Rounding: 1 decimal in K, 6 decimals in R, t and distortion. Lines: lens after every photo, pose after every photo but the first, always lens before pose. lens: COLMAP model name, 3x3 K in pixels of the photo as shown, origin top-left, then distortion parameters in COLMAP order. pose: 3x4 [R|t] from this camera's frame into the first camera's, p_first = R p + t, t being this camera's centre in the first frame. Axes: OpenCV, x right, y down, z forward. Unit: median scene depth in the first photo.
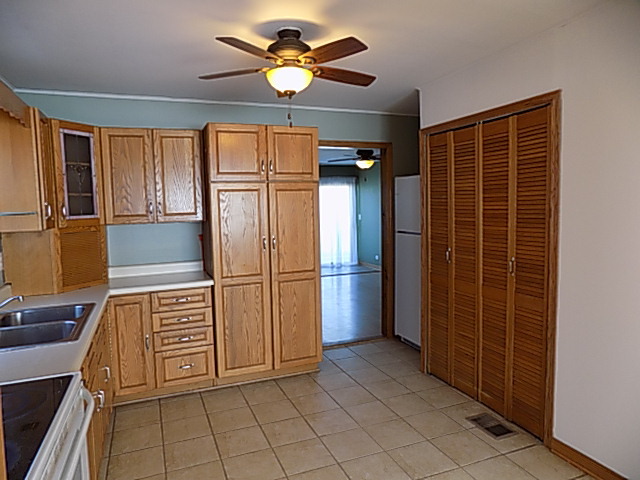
lens RADIAL K [[430.2, 0, 320.0], [0, 430.2, 240.0], [0, 0, 1]] dist [-0.088186, 0.094326]
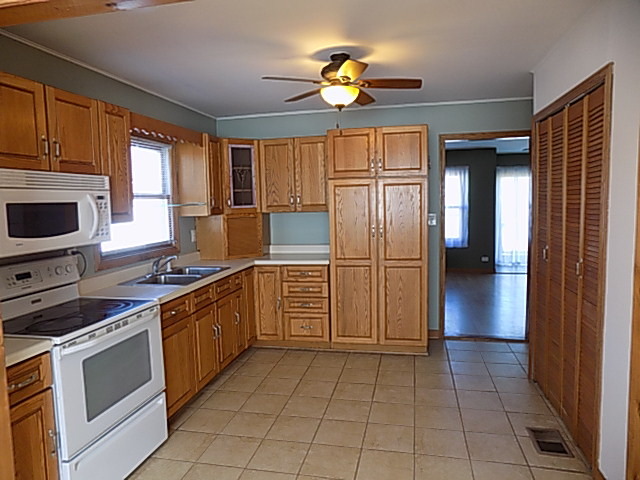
lens RADIAL K [[430.2, 0, 320.0], [0, 430.2, 240.0], [0, 0, 1]] dist [-0.088186, 0.094326]
pose [[0.829848, 0.053721, -0.555398, 0.401930], [-0.041744, 0.998542, 0.034212, -0.003762], [0.556426, -0.005206, 0.830881, -0.024659]]
